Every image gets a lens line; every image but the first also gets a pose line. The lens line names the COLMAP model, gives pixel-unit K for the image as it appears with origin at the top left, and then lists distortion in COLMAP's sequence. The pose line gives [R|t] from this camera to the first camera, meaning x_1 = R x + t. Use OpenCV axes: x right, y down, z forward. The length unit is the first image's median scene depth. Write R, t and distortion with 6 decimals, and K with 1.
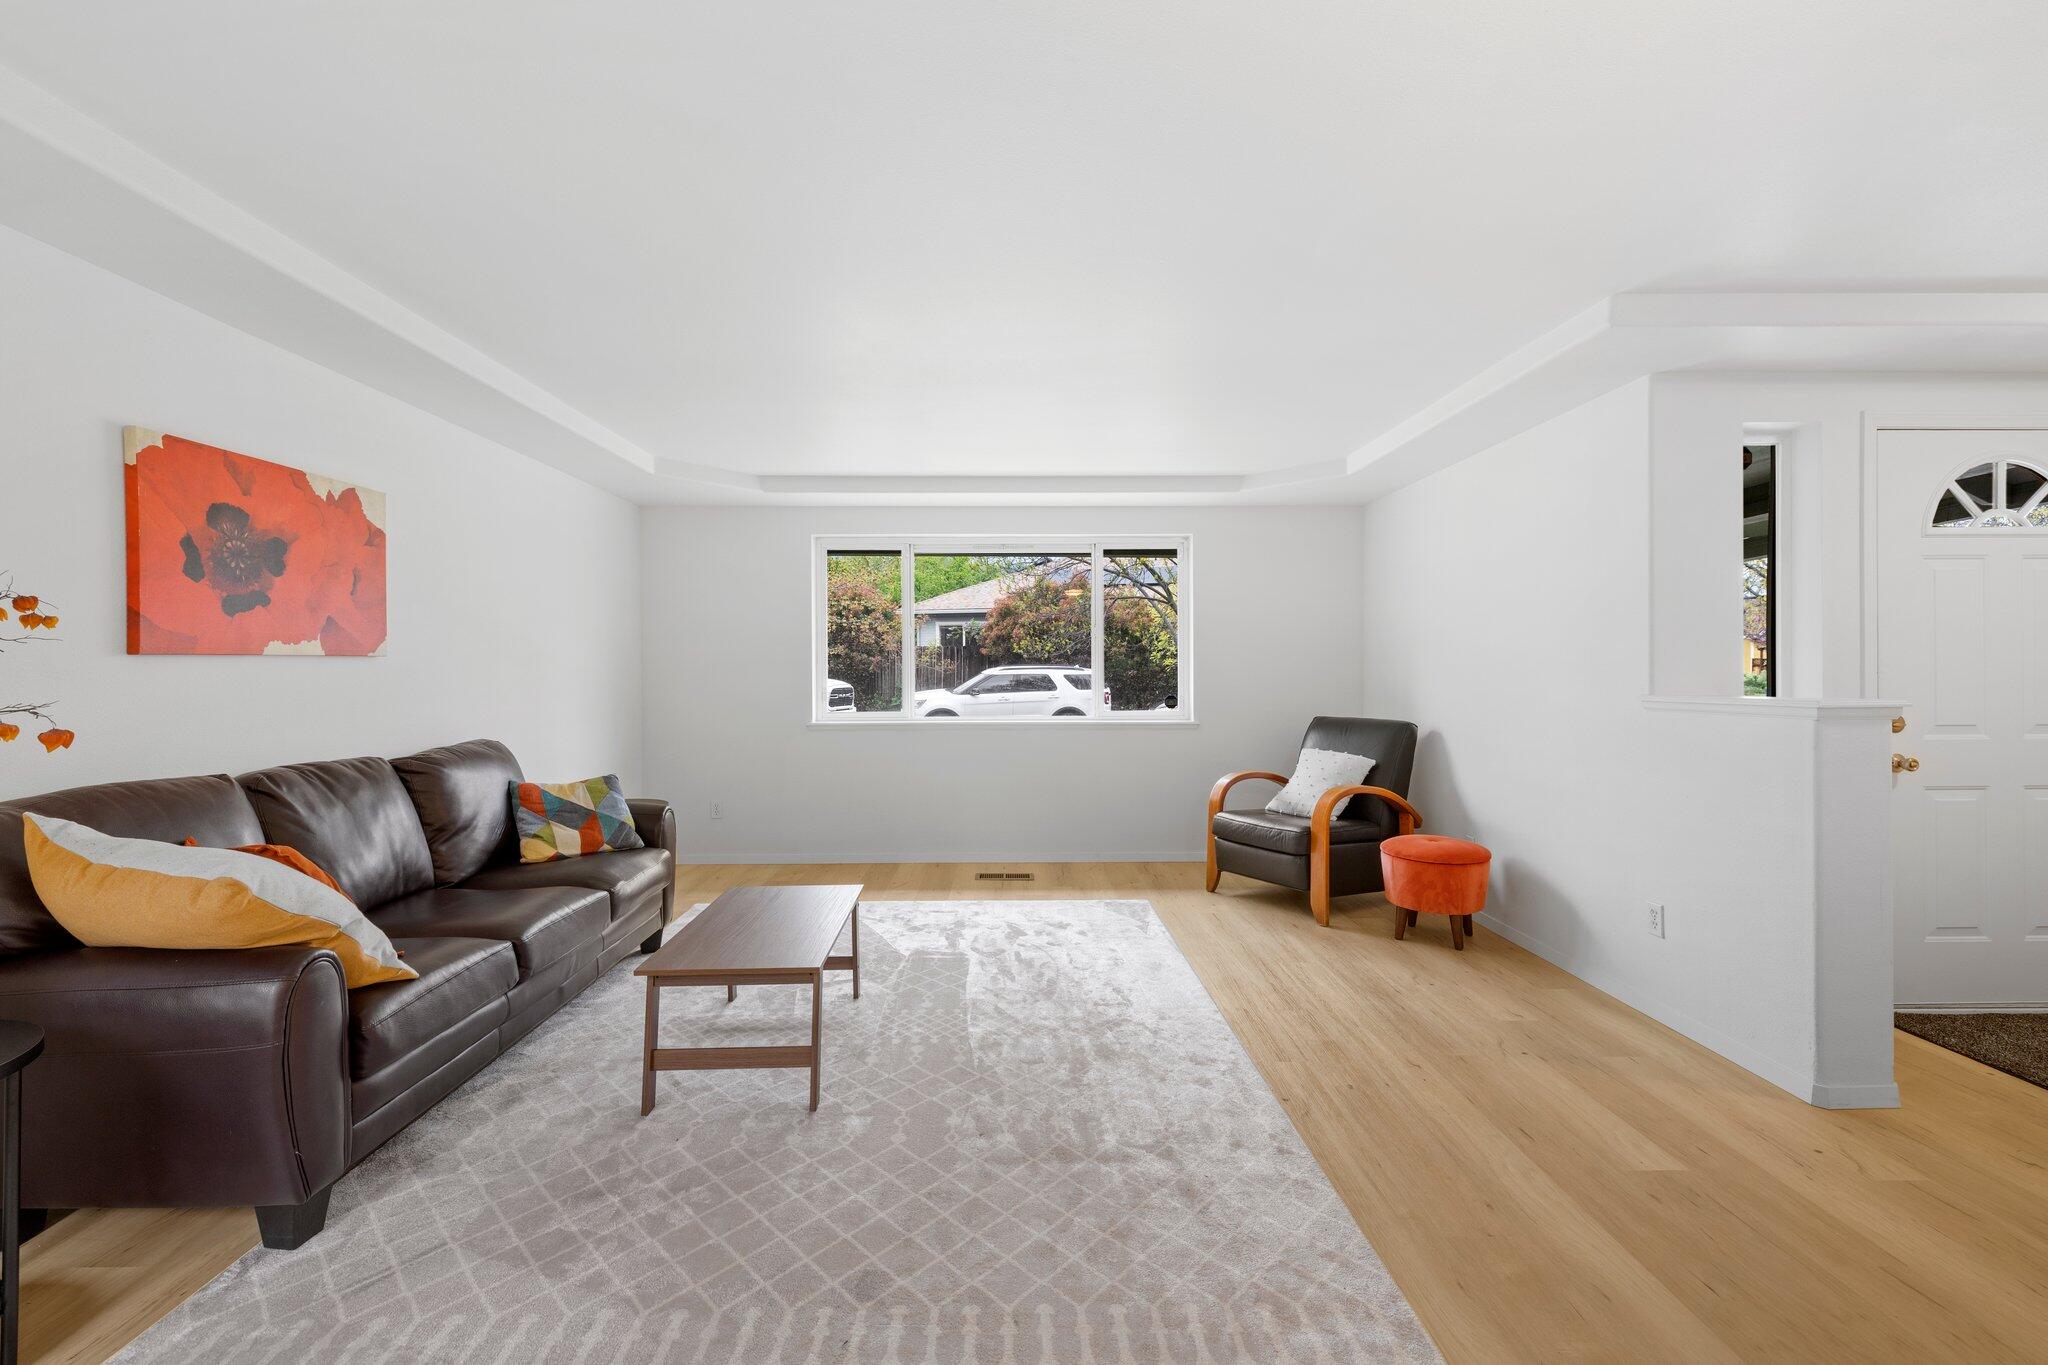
lens RADIAL K [[853.0, 0, 1024.7], [0, 853.0, 675.7], [0, 0, 1]] dist [0.000876, 0.000815]
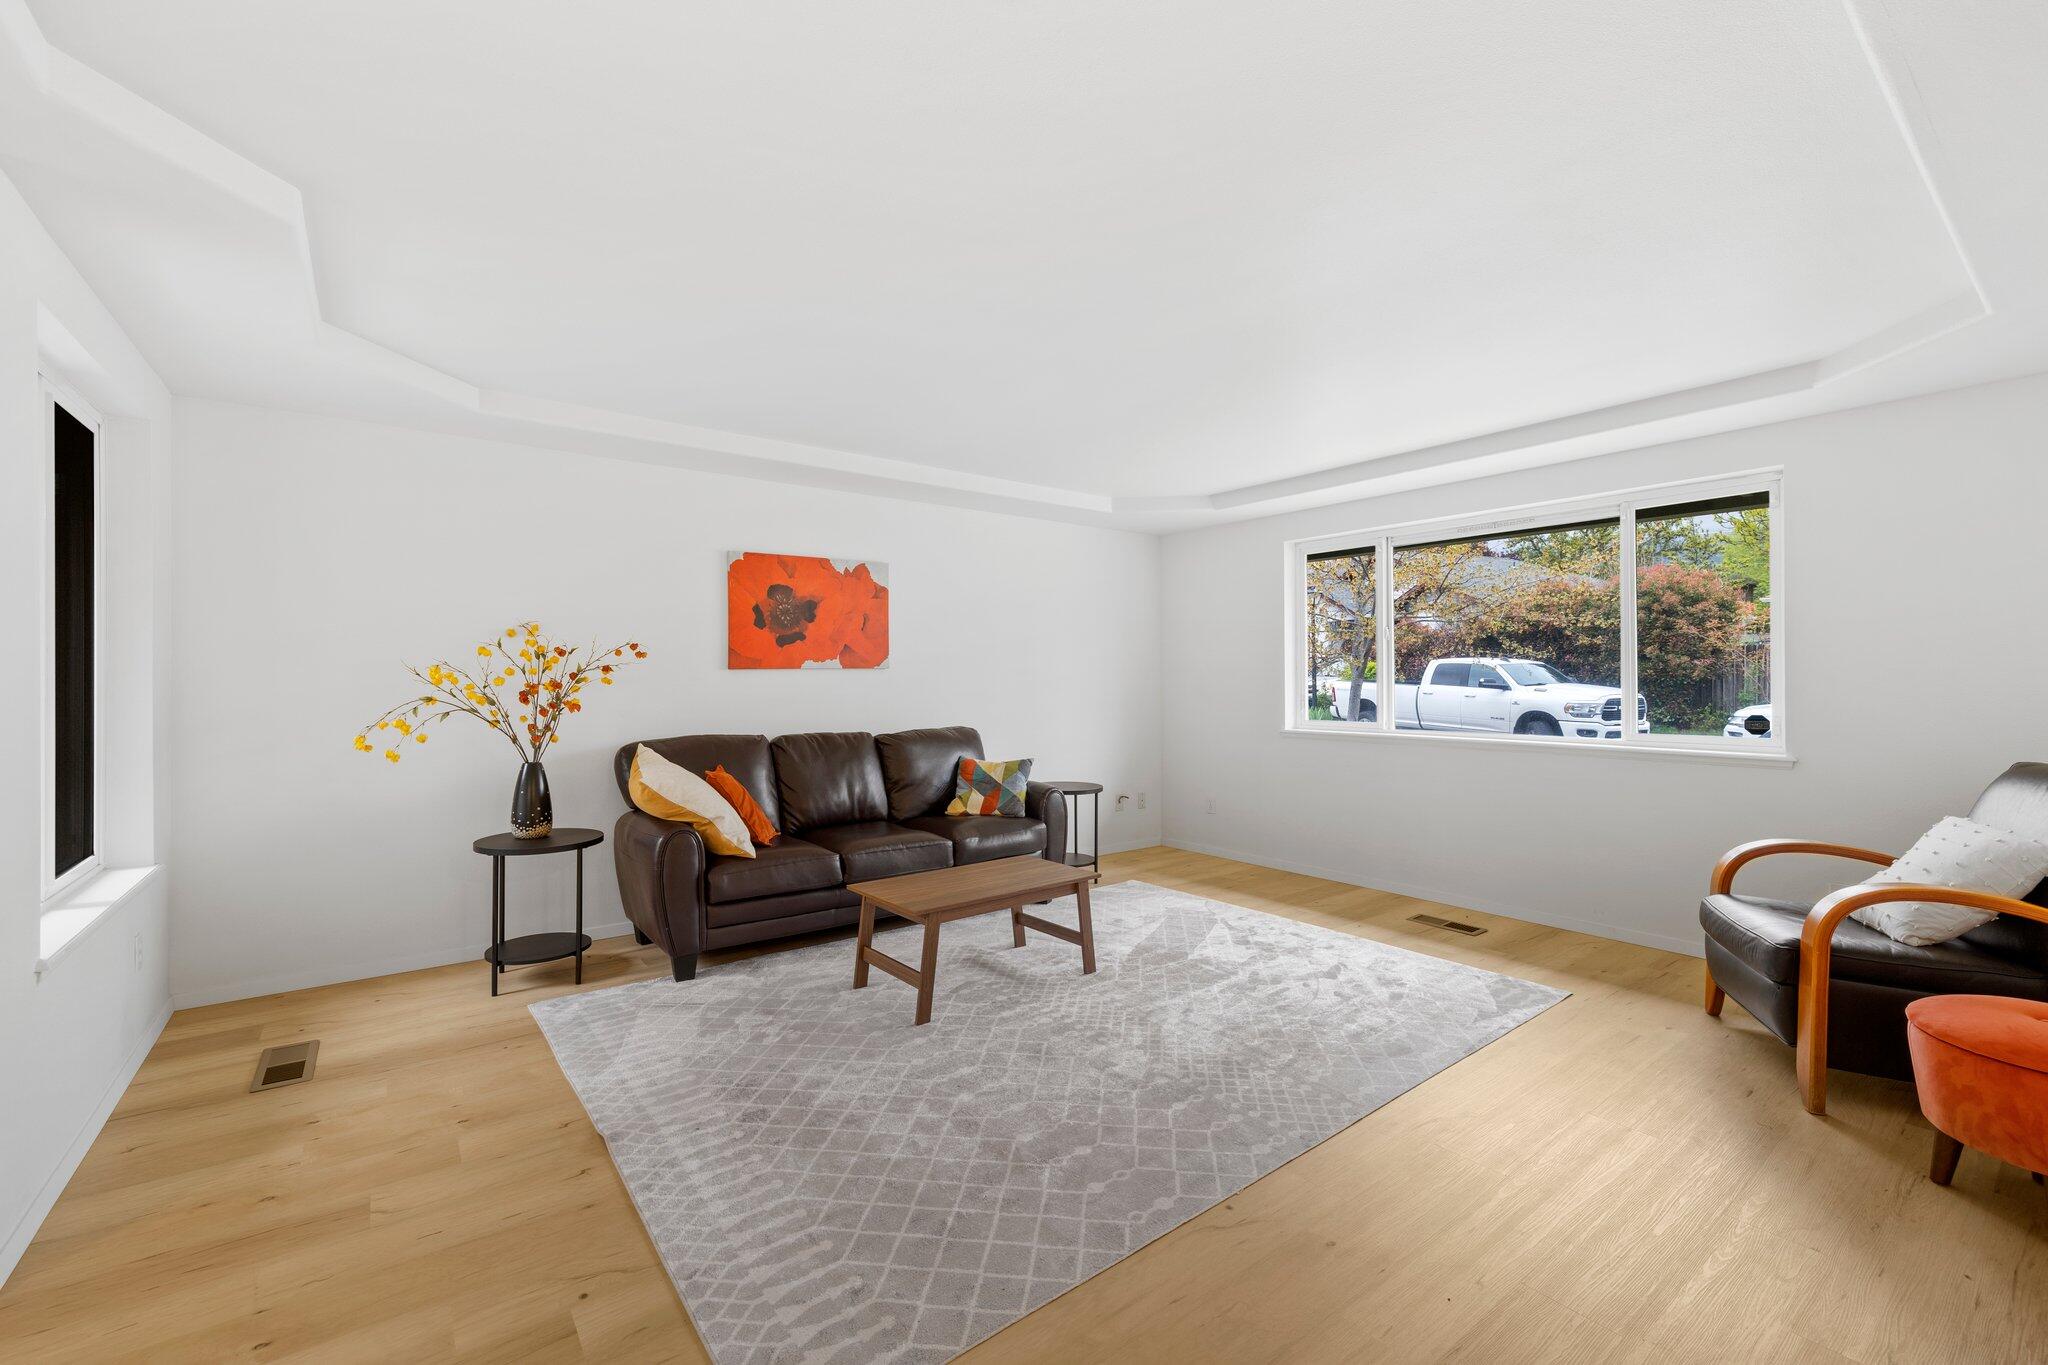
lens RADIAL K [[853.0, 0, 1024.7], [0, 853.0, 675.7], [0, 0, 1]] dist [0.000876, 0.000815]
pose [[0.601885, -0.000453, -0.798583, 0.666051], [-0.005483, 0.999974, -0.004699, -0.003690], [0.798564, 0.007208, 0.601867, 0.277602]]
